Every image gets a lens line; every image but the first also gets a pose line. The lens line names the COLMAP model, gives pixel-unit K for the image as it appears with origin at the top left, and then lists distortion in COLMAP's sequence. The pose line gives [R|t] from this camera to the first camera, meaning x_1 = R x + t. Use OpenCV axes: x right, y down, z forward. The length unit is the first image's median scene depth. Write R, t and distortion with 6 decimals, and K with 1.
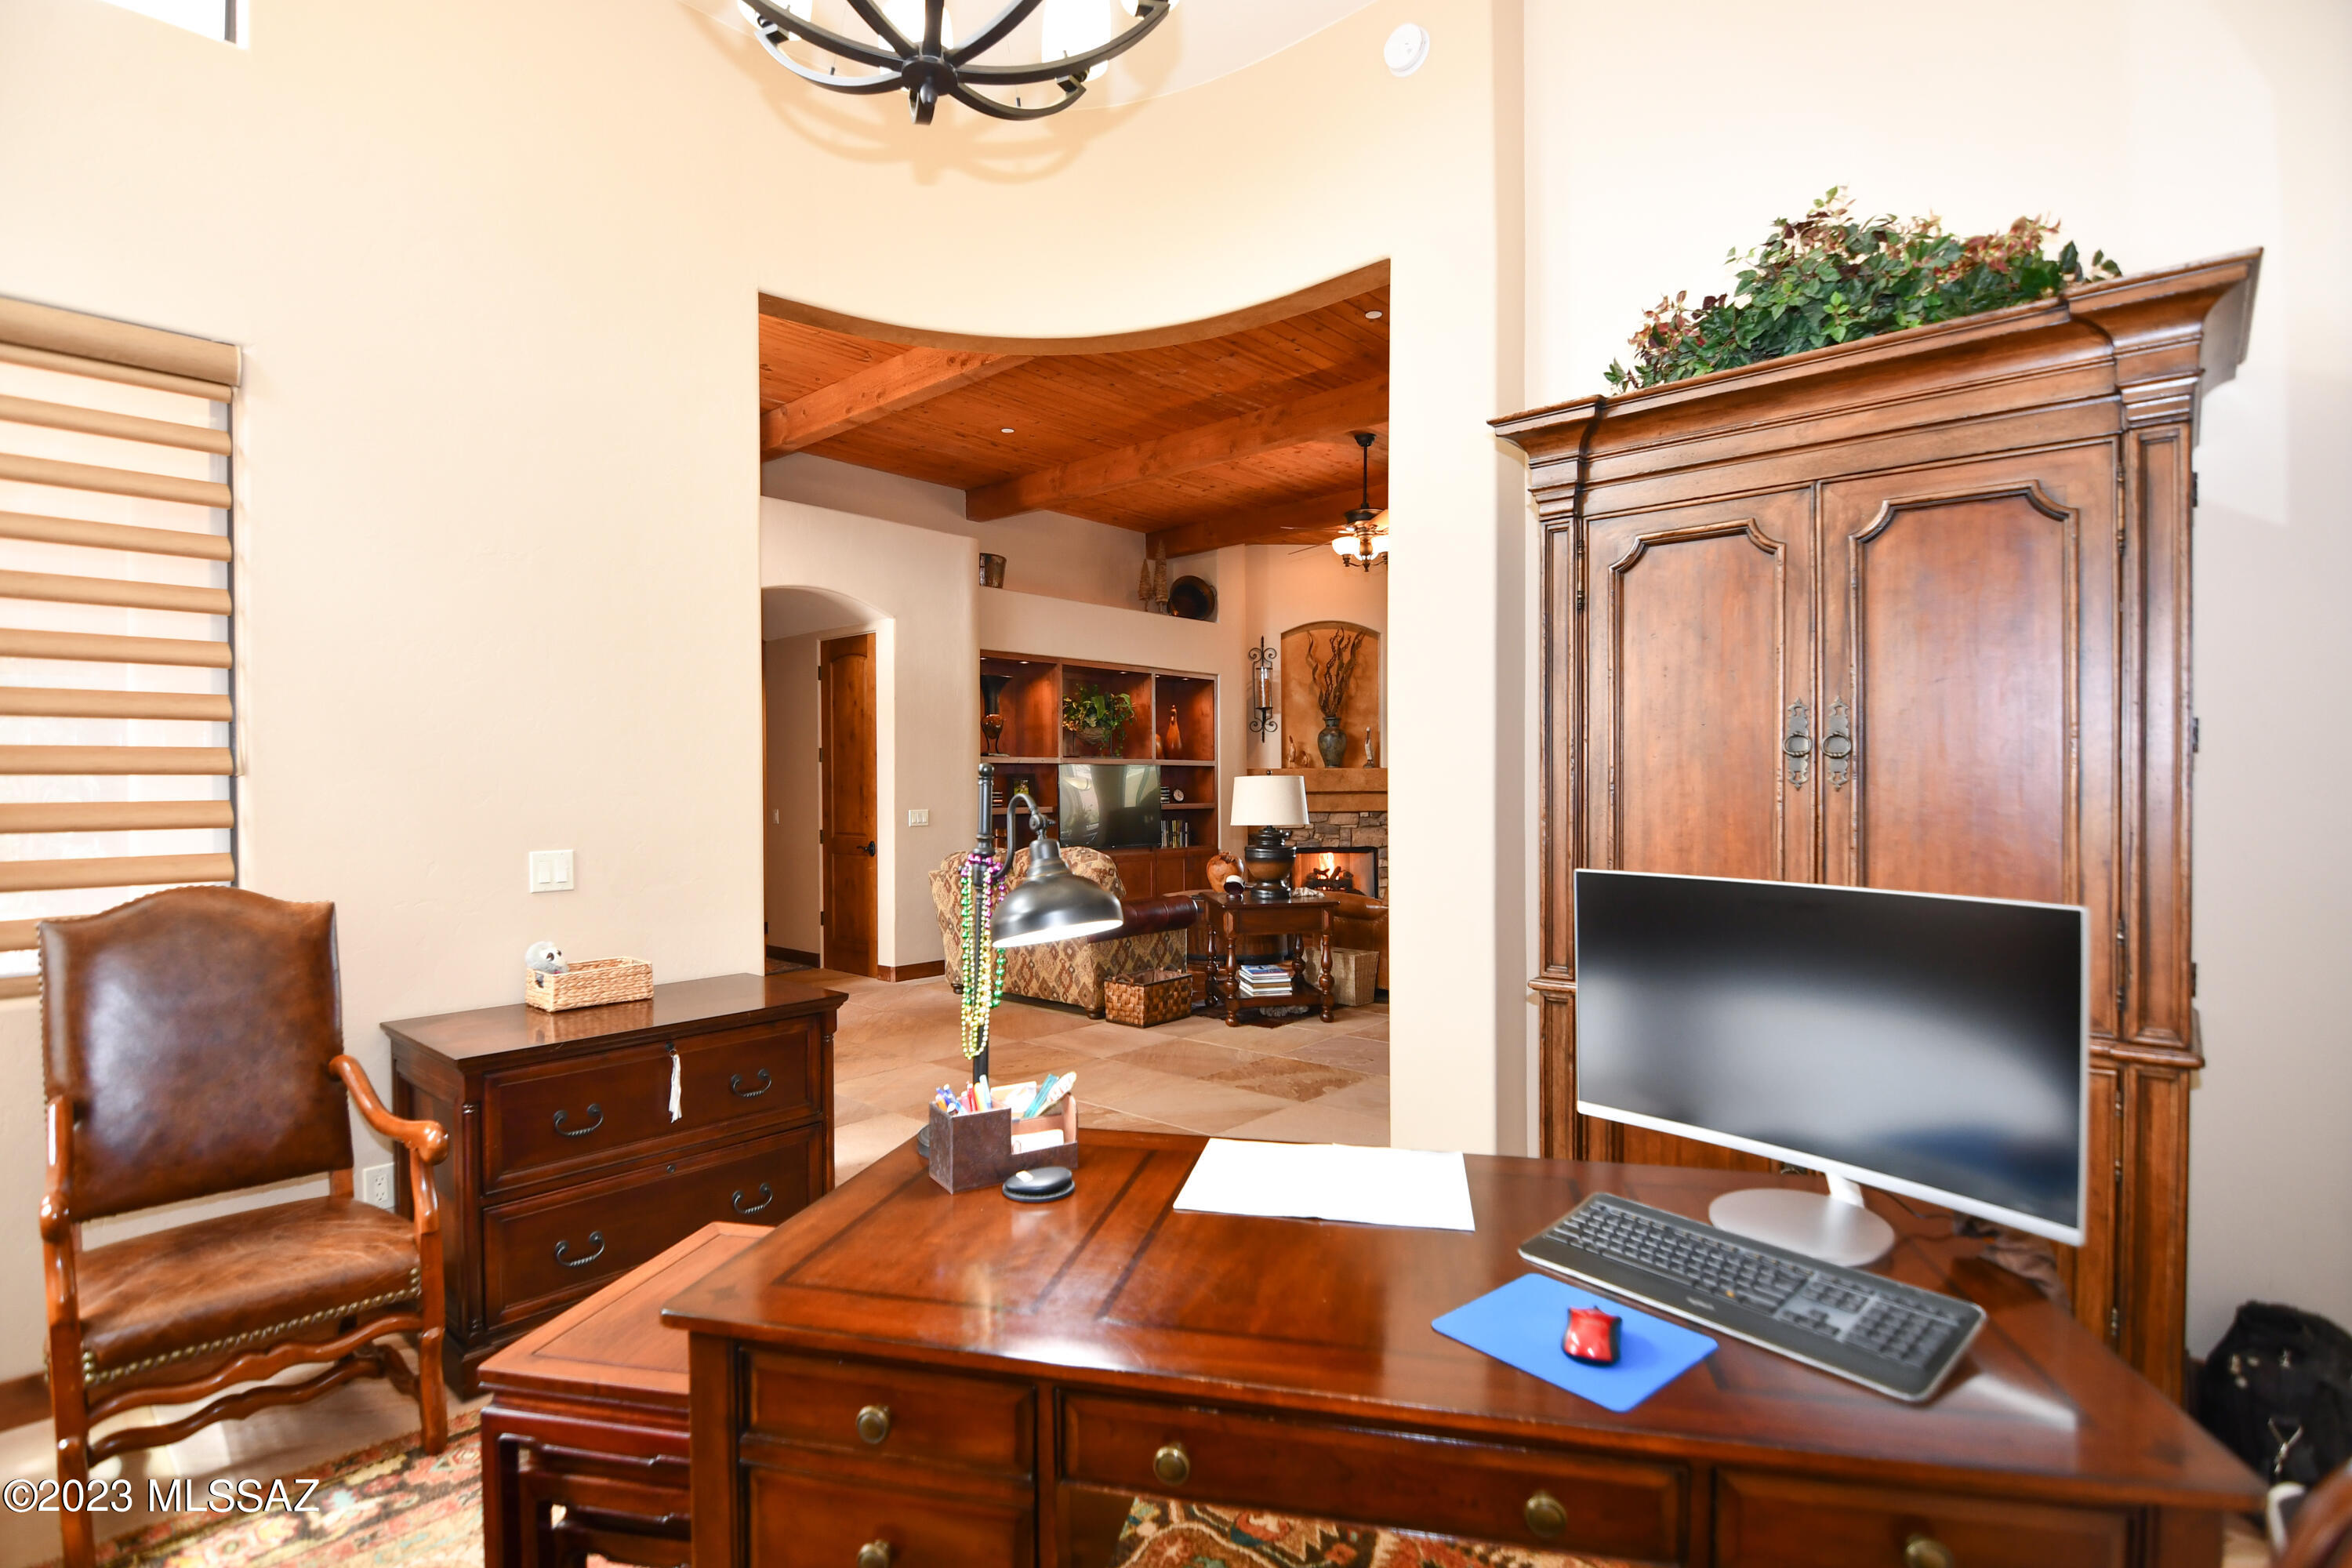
lens RADIAL K [[1144.9, 0, 1163.8], [0, 1144.9, 792.1], [0, 0, 1]] dist [-0.022555, -0.002822]
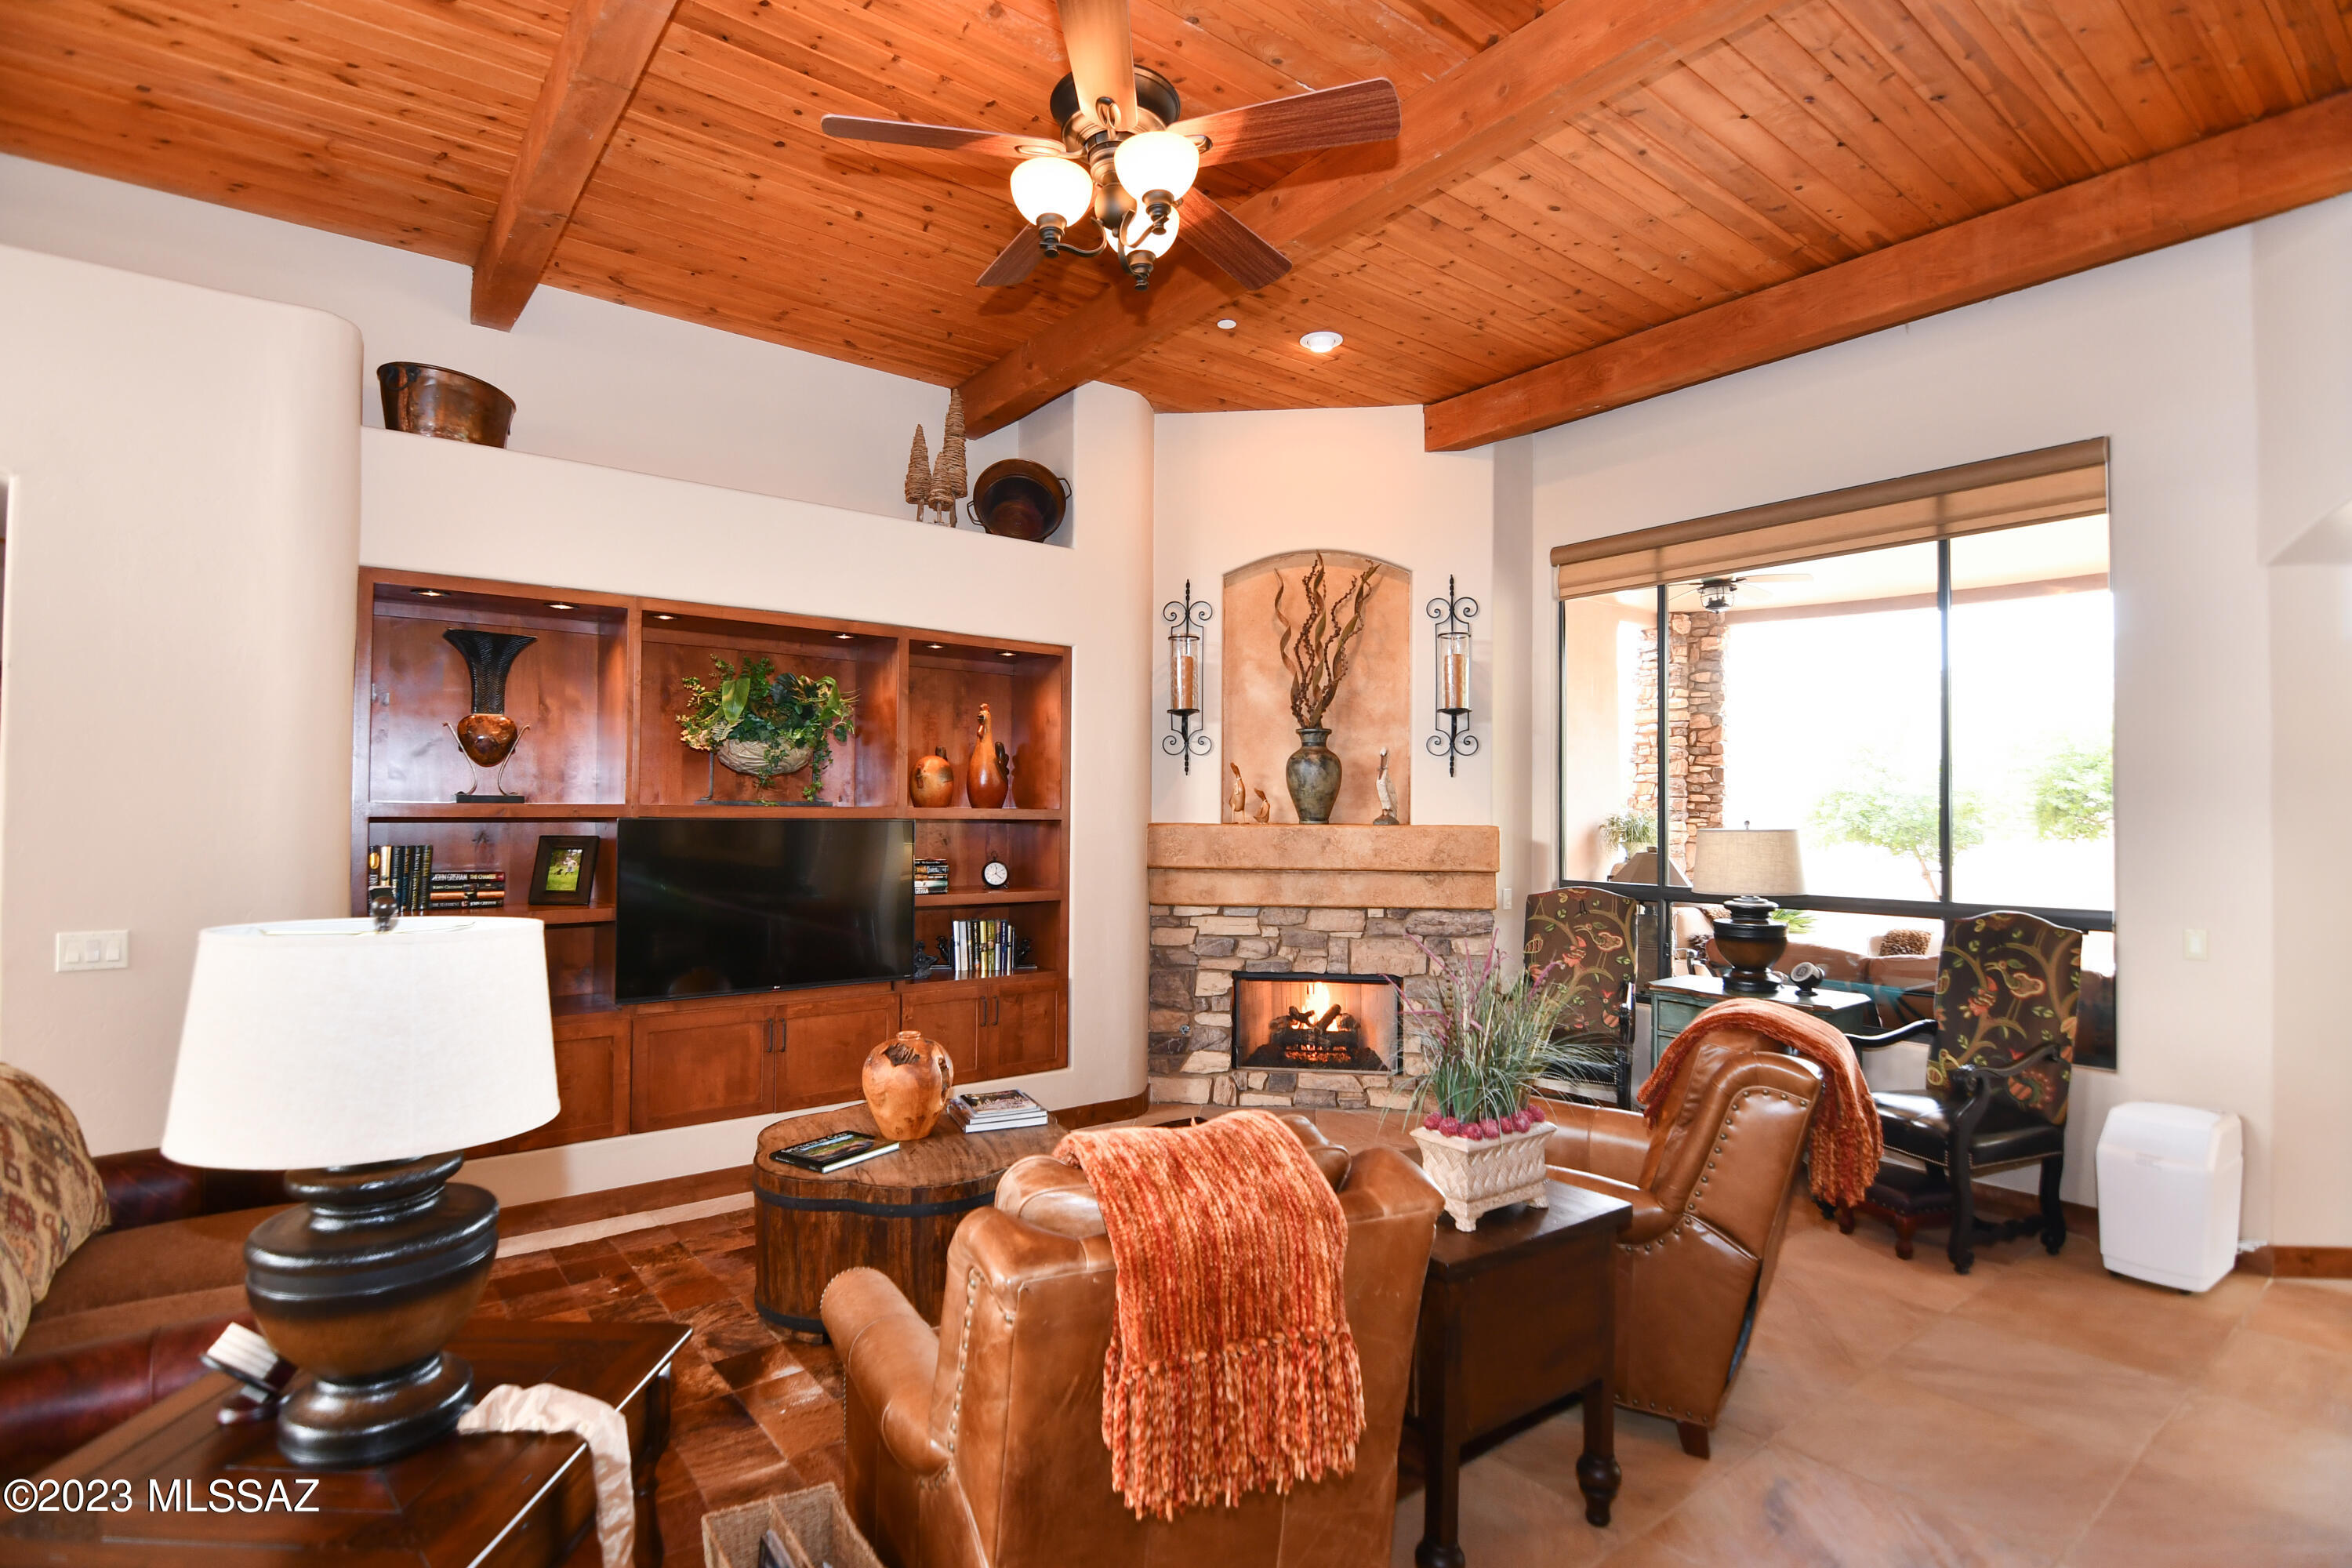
lens RADIAL K [[1144.9, 0, 1177.5], [0, 1144.9, 790.9], [0, 0, 1]] dist [-0.022555, -0.002822]
pose [[0.984227, 0.009575, -0.176650, 0.215366], [-0.014242, 0.999582, -0.025166, -0.026604], [0.176335, 0.027285, 0.983952, 0.562914]]
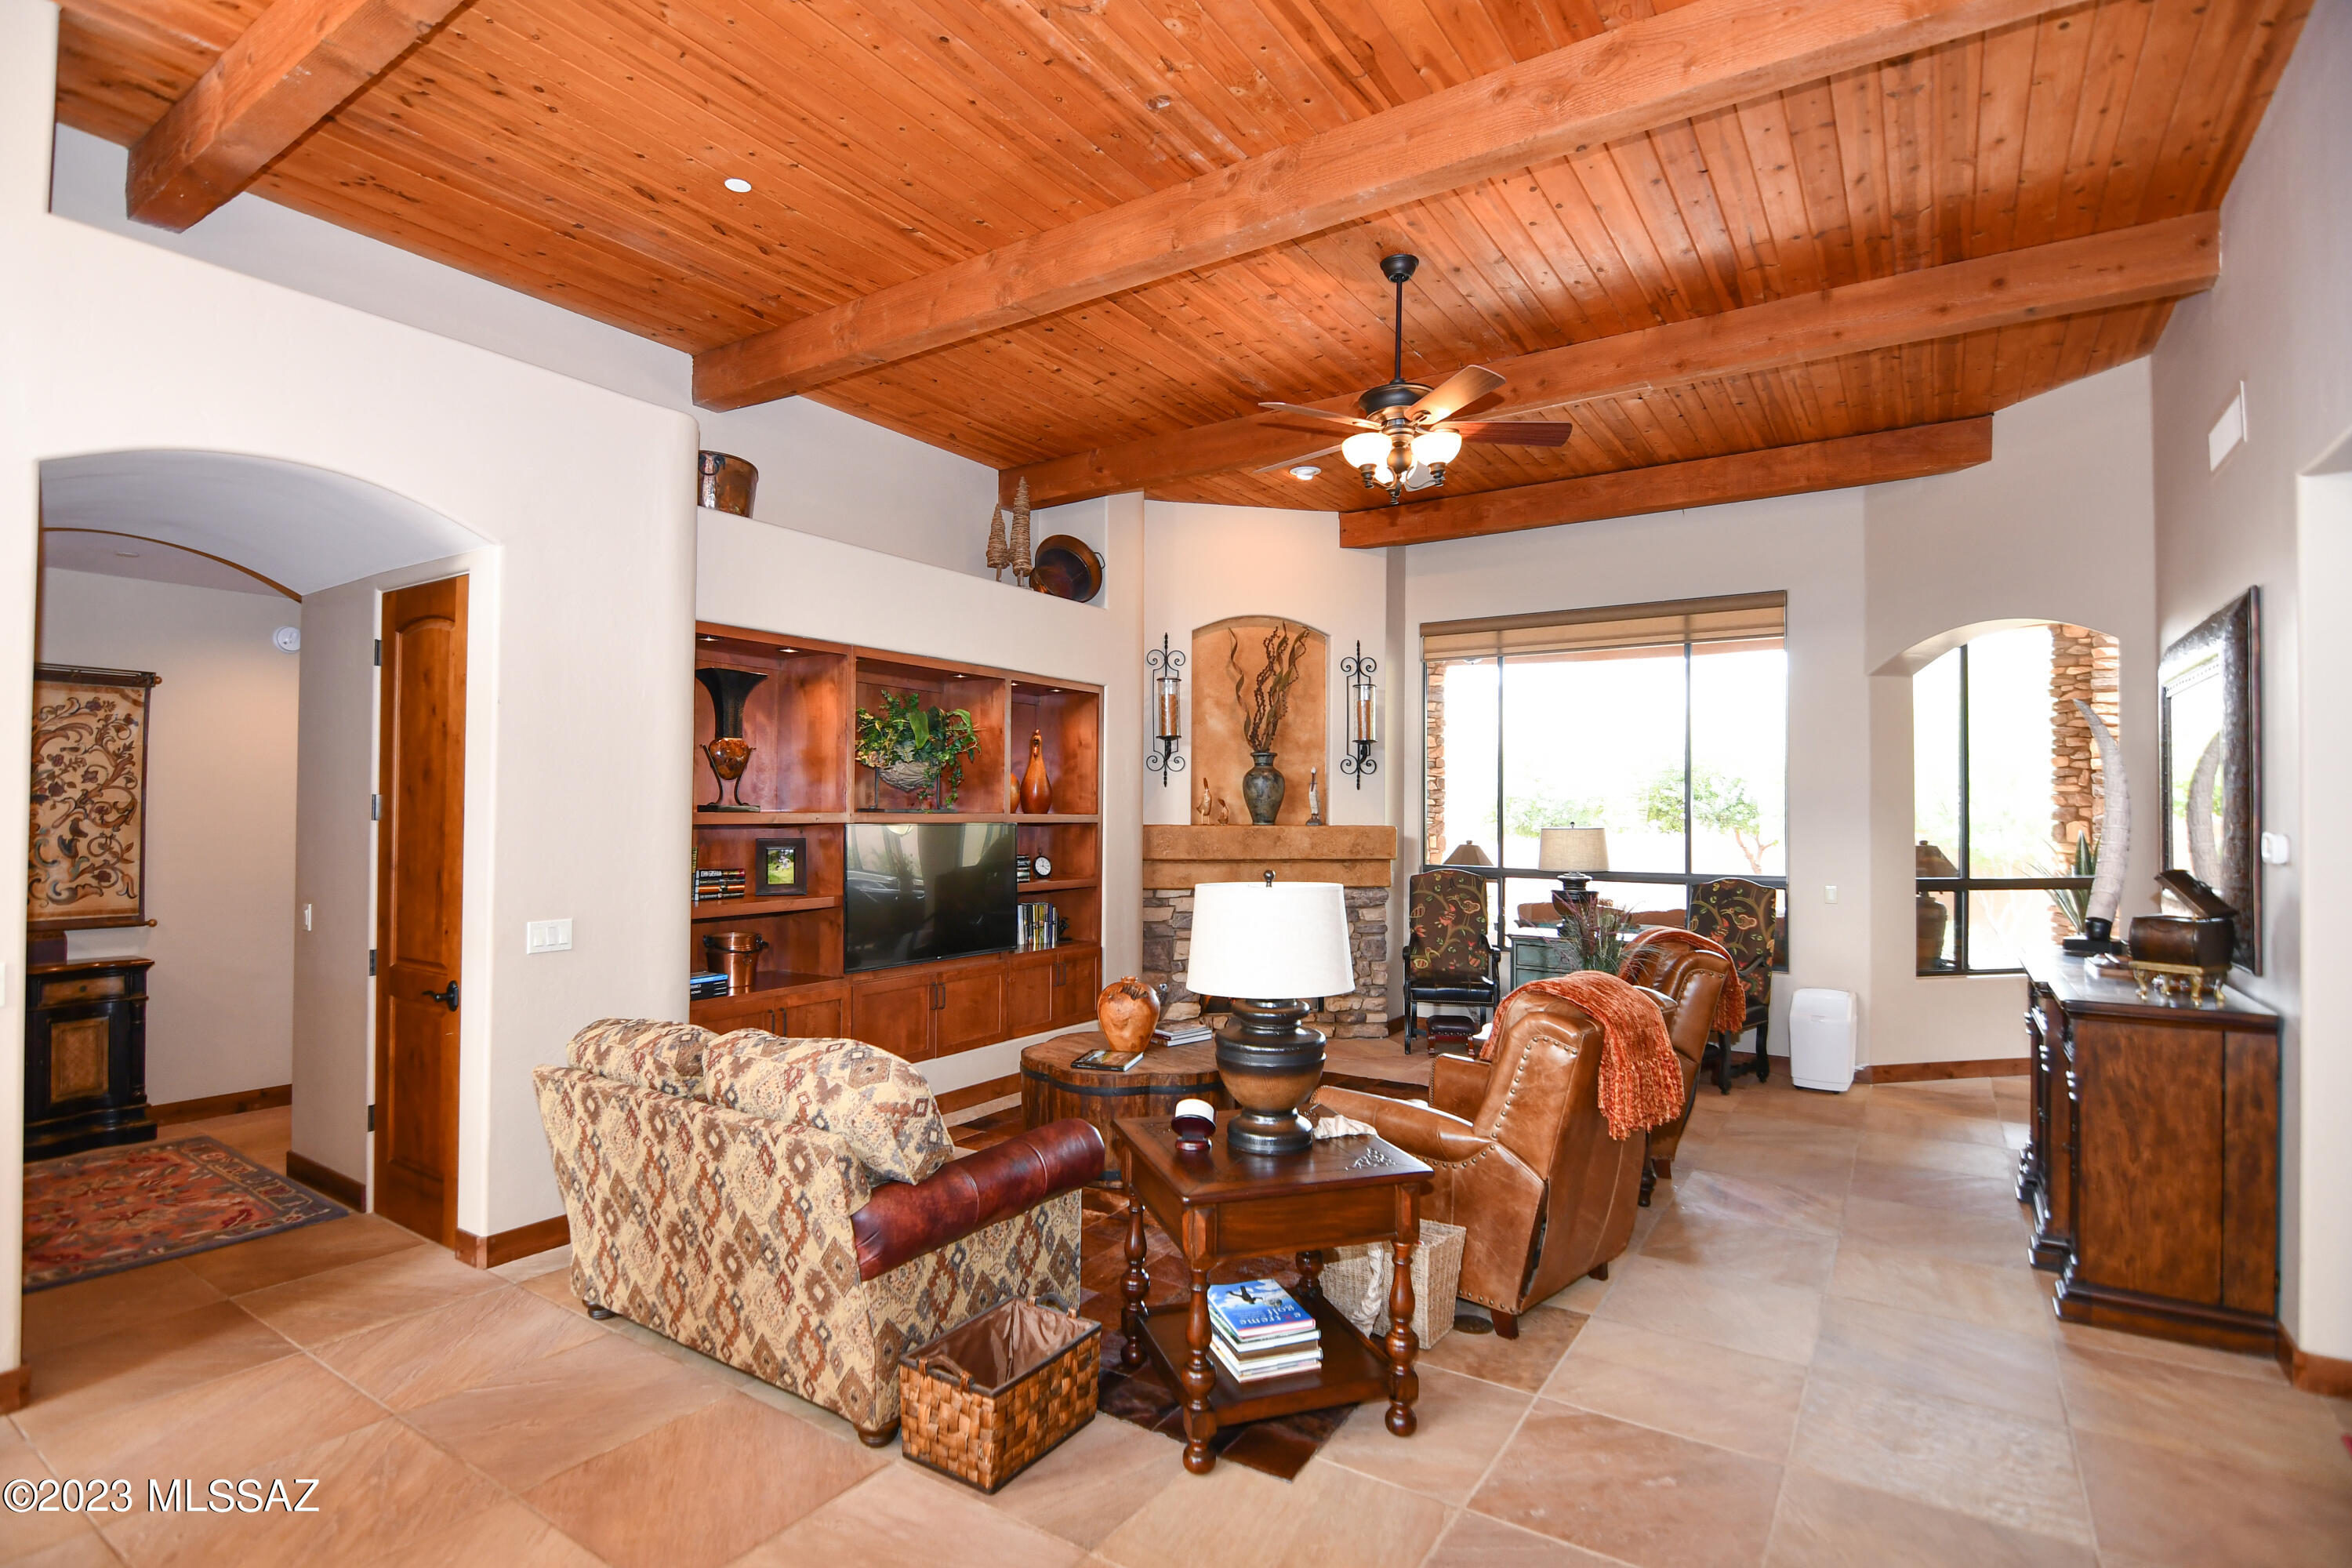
lens RADIAL K [[1144.9, 0, 1170.9], [0, 1144.9, 788.0], [0, 0, 1]] dist [-0.022555, -0.002822]
pose [[0.989454, 0.015606, 0.144006, -0.011111], [-0.011507, 0.999506, -0.029253, -0.027062], [-0.144392, 0.027288, 0.989144, 0.382124]]
